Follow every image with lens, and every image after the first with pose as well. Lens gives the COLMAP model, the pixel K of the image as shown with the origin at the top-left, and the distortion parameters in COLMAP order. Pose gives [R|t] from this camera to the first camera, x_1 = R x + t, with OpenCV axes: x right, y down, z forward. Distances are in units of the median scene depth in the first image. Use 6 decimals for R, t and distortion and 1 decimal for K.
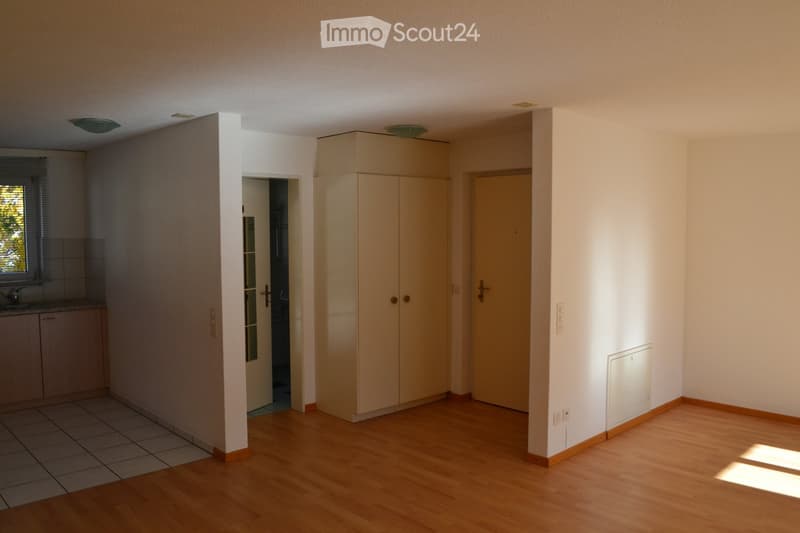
lens RADIAL K [[638.1, 0, 395.6], [0, 638.1, 268.2], [0, 0, 1]] dist [-0.065784, -0.001491]
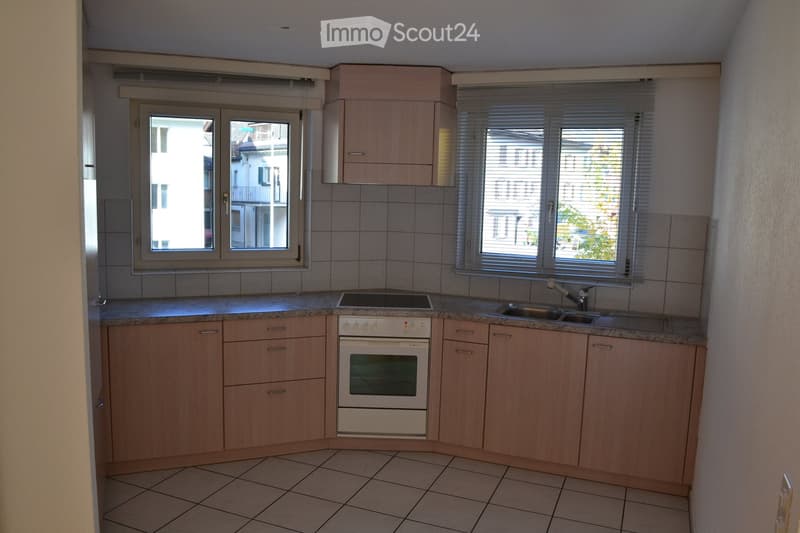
lens RADIAL K [[638.1, 0, 401.9], [0, 638.1, 270.0], [0, 0, 1]] dist [-0.065784, -0.001491]
pose [[0.419341, 0.129009, -0.898615, -0.099408], [-0.089415, 0.990908, 0.100533, -0.036454], [0.903415, 0.038193, 0.427064, 0.574317]]
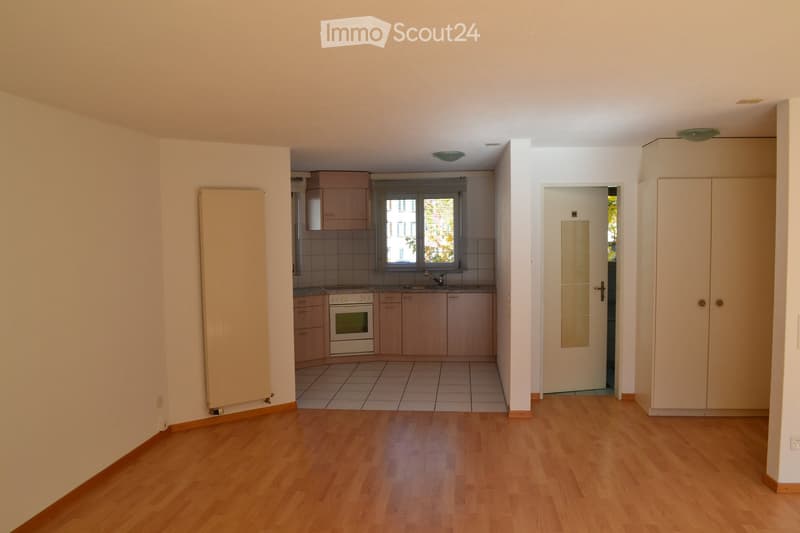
lens RADIAL K [[638.1, 0, 397.2], [0, 638.1, 267.4], [0, 0, 1]] dist [-0.065784, -0.001491]
pose [[0.661674, 0.039989, -0.748725, 0.401526], [-0.041071, 0.999011, 0.017061, -0.002212], [0.748666, 0.019462, 0.662662, -0.005829]]
